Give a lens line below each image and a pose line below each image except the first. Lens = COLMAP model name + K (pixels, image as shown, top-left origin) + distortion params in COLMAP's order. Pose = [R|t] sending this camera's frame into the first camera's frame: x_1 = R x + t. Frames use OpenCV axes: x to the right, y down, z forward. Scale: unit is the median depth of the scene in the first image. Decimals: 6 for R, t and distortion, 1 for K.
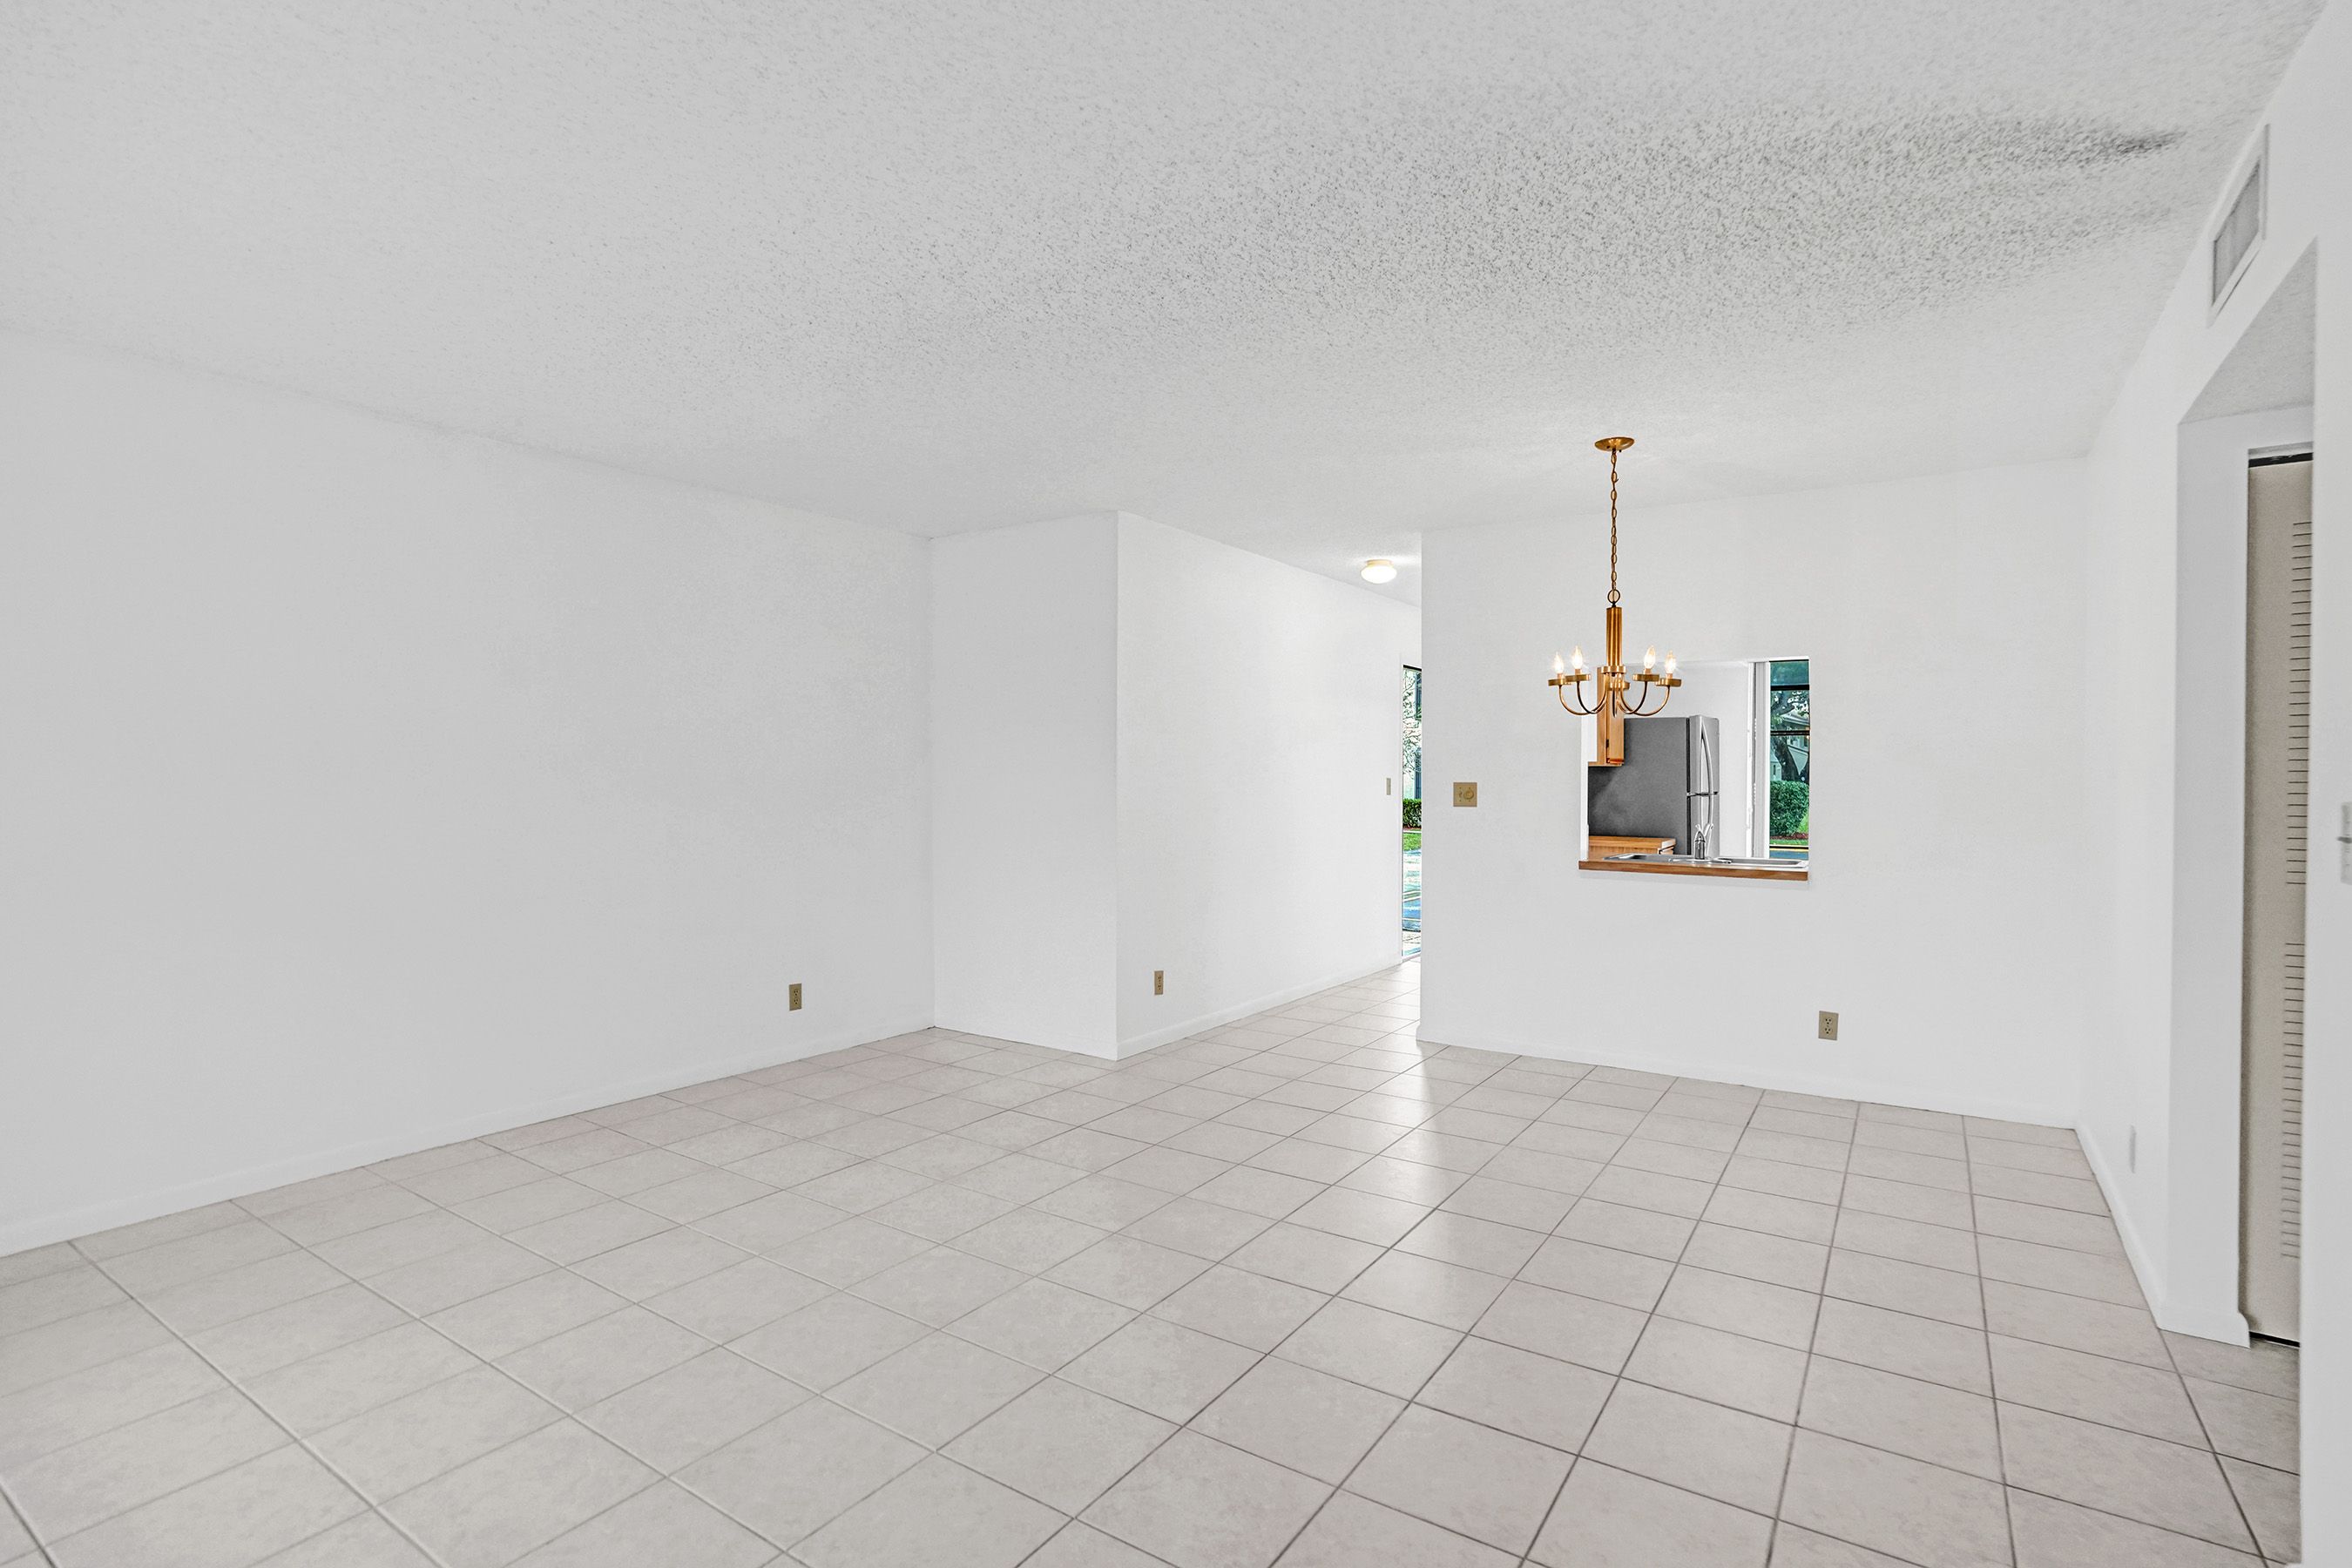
lens RADIAL K [[1121.5, 0, 1191.4], [0, 1121.5, 786.0], [0, 0, 1]] dist [-0.052759, 0.024391]
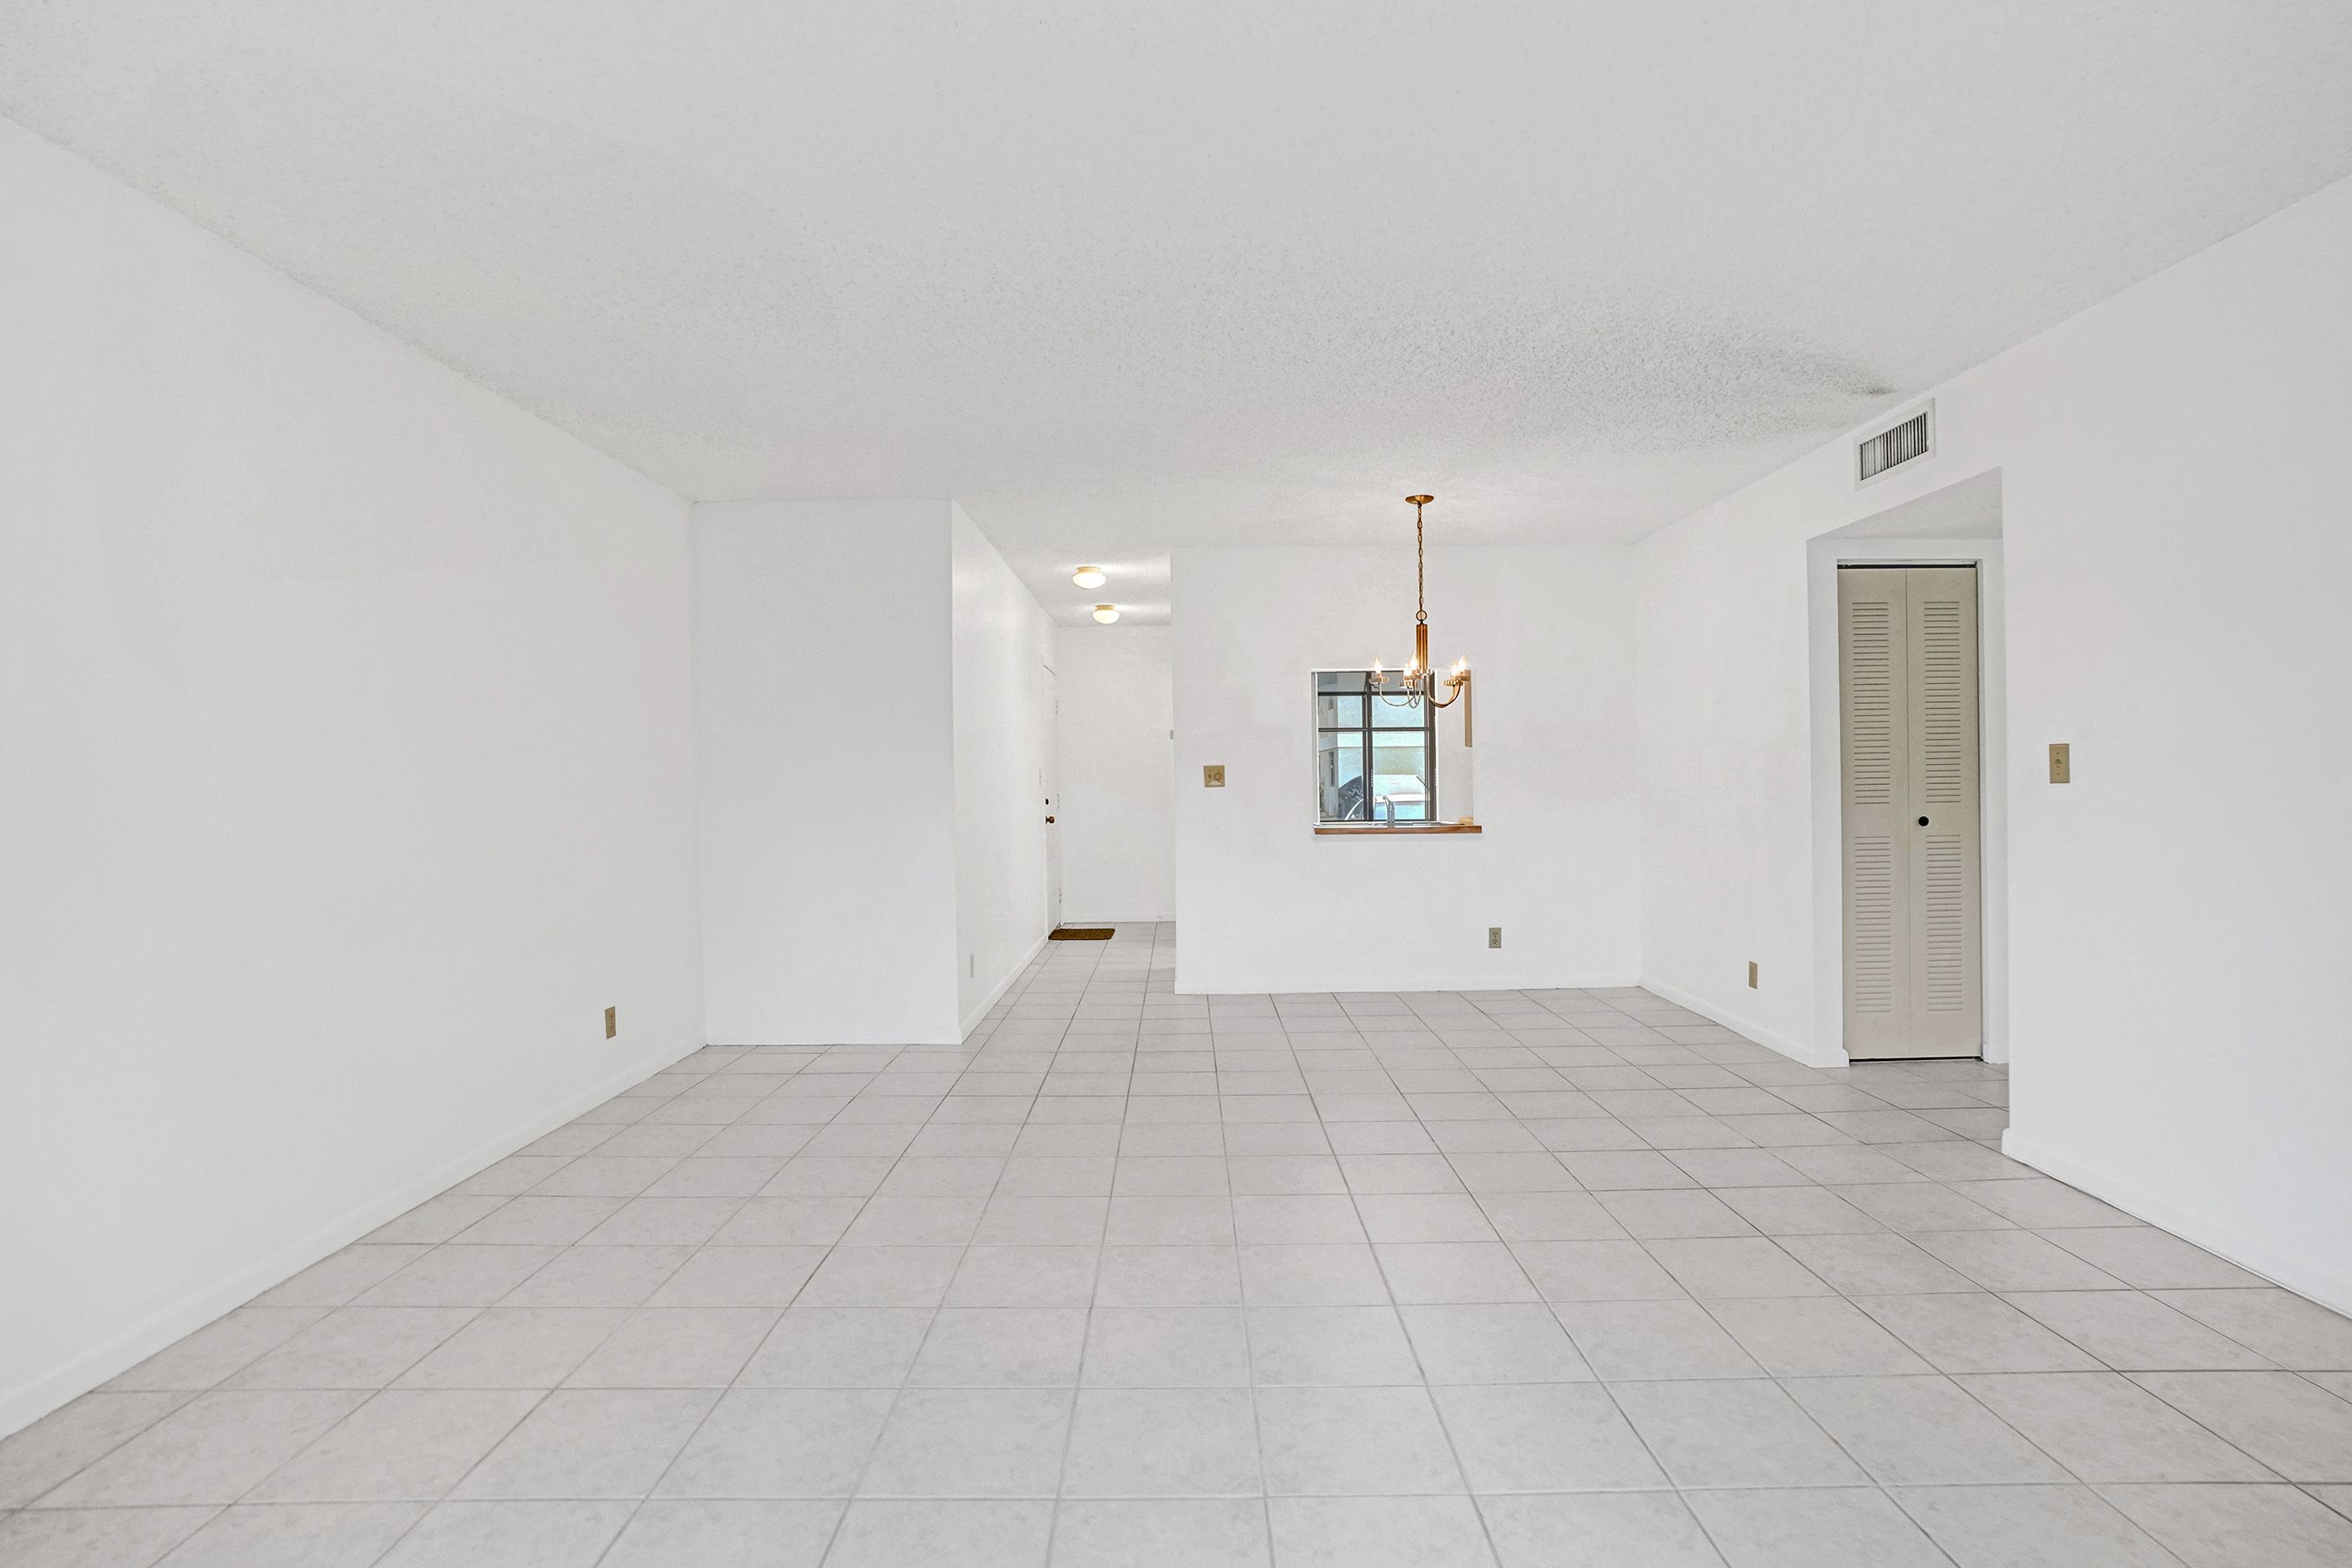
lens RADIAL K [[1121.5, 0, 1177.6], [0, 1121.5, 773.9], [0, 0, 1]] dist [-0.052759, 0.024391]
pose [[0.834566, -0.012607, 0.550764, -0.568396], [0.022481, 0.999685, -0.011182, 0.022689], [-0.550449, 0.021714, 0.834586, 0.063482]]
